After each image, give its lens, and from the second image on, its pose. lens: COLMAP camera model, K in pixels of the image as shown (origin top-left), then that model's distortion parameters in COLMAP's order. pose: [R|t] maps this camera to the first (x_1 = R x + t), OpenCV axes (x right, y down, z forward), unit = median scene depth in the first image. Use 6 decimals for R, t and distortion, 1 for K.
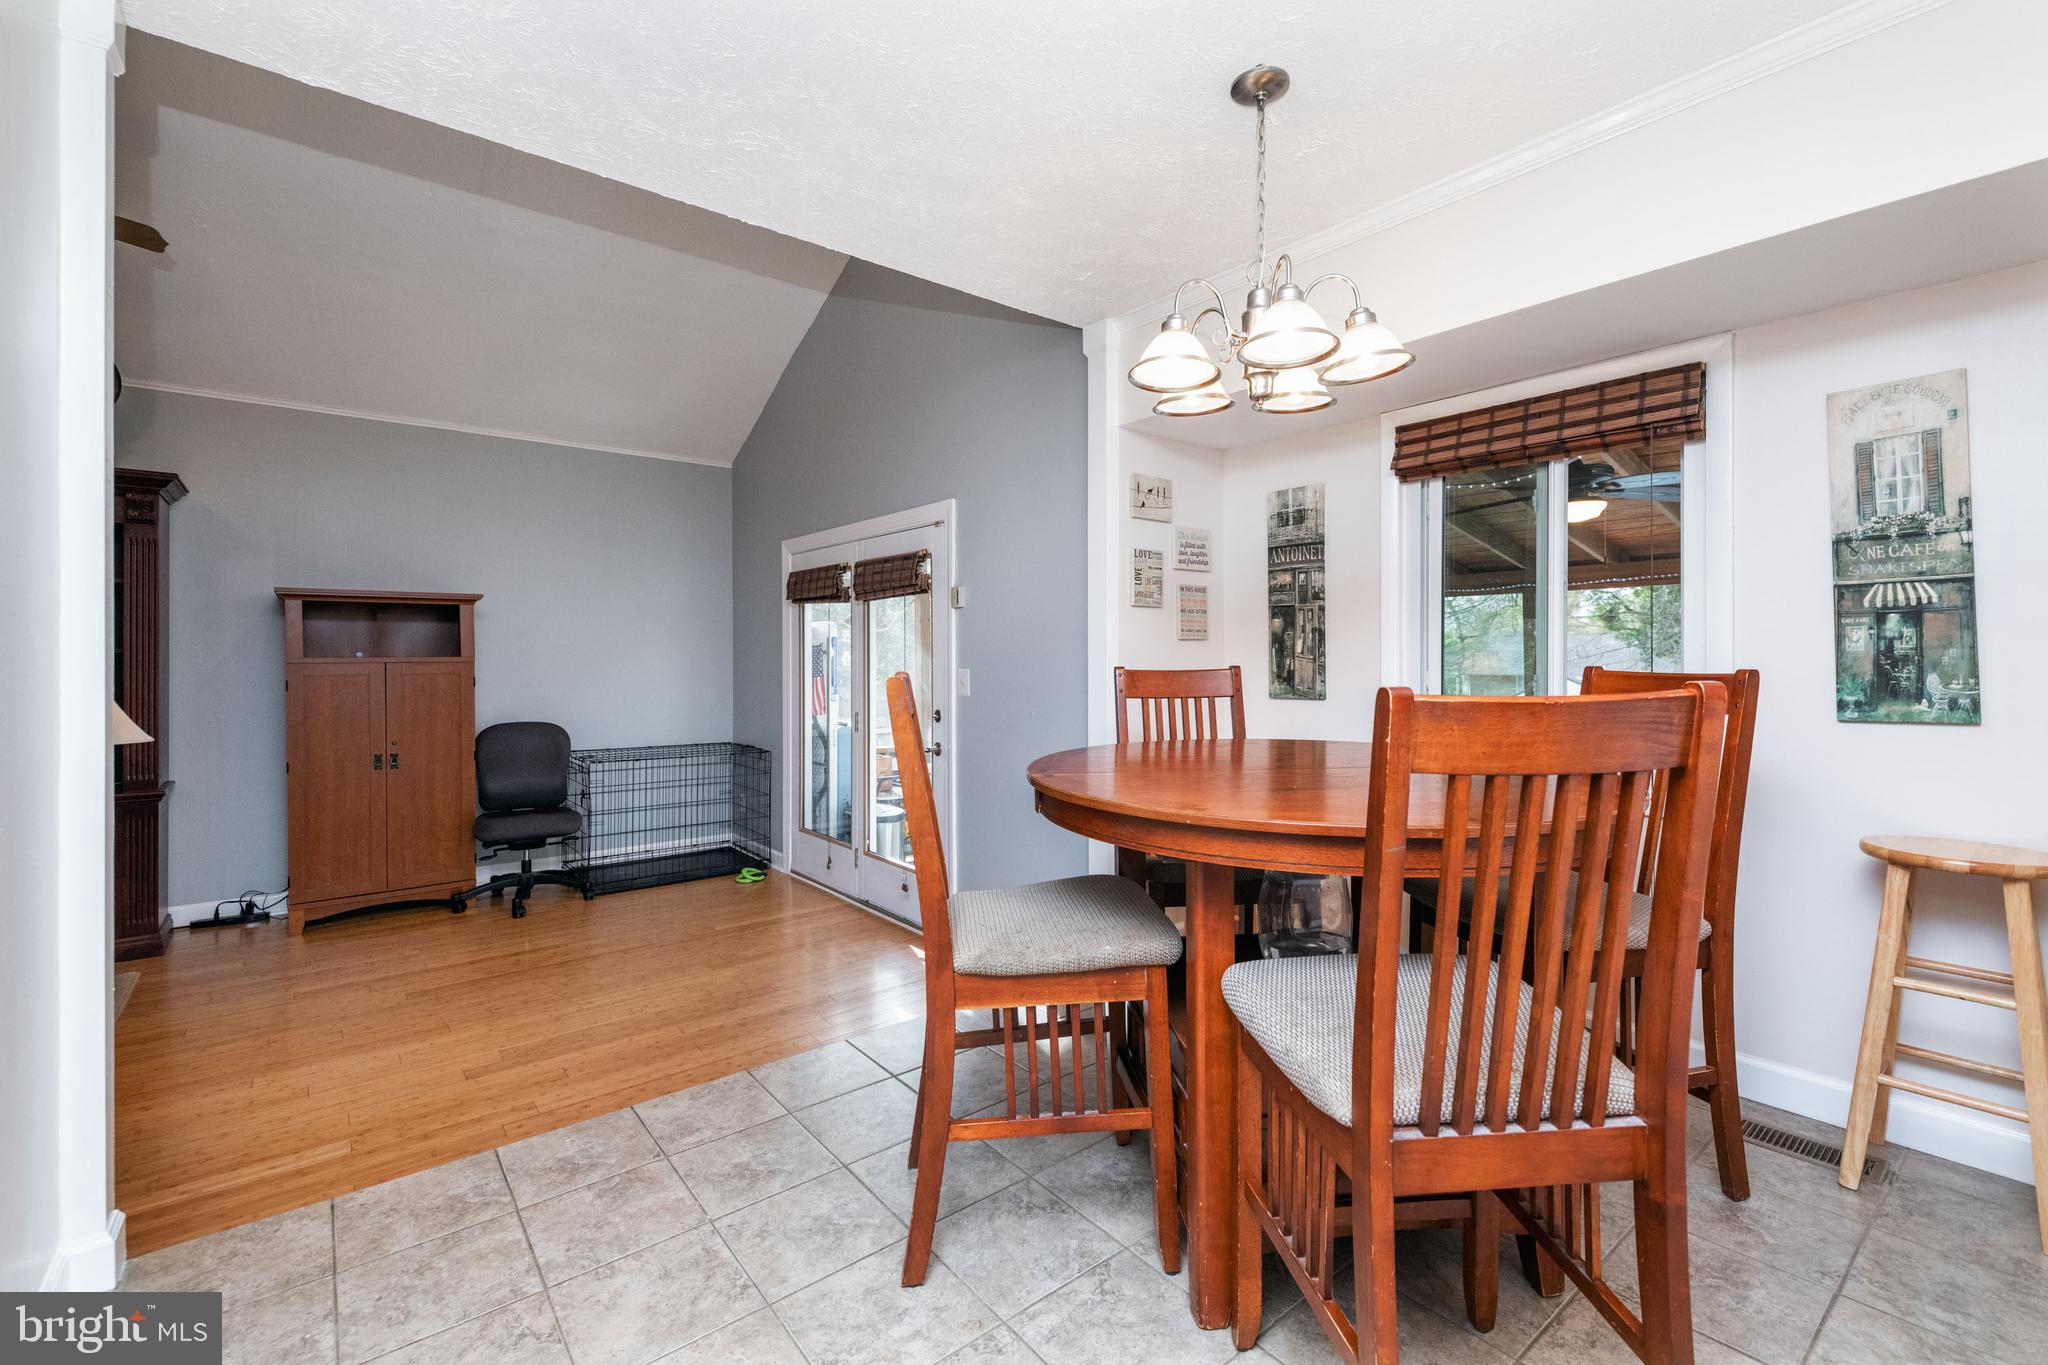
lens RADIAL K [[879.0, 0, 1024.0], [0, 879.0, 682.5], [0, 0, 1]] dist [0.033410, -0.000060]
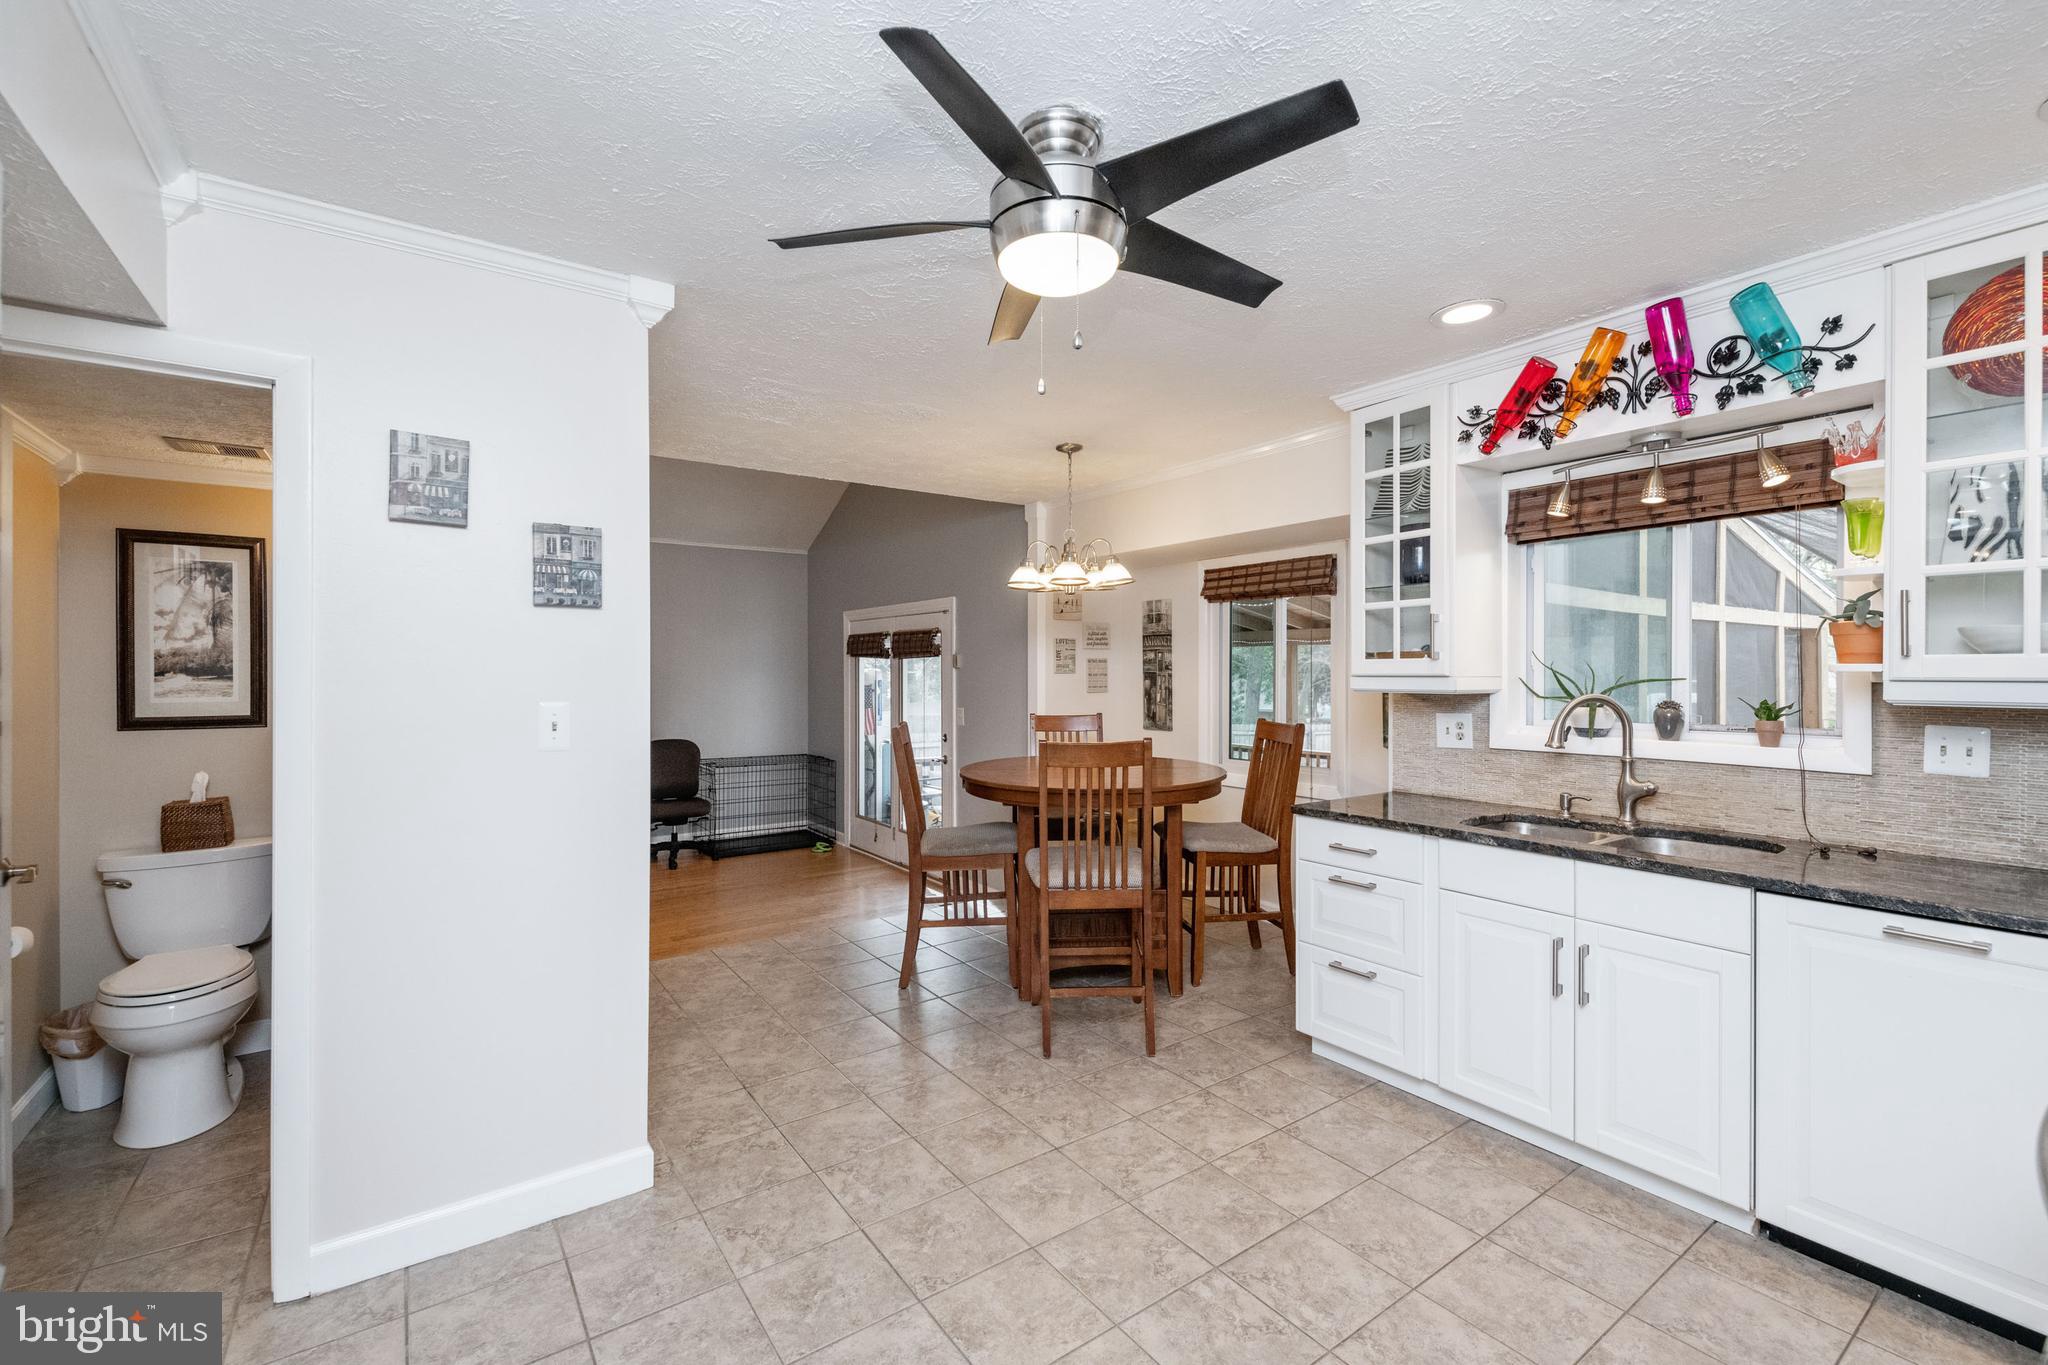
lens RADIAL K [[872.2, 0, 1023.3], [0, 872.2, 696.8], [0, 0, 1]] dist [-0.000404, 0.000001]
pose [[0.998131, 0.002524, -0.061061, 0.129608], [-0.002425, 0.999996, 0.001704, -0.036010], [0.061065, -0.001552, 0.998133, -0.497242]]
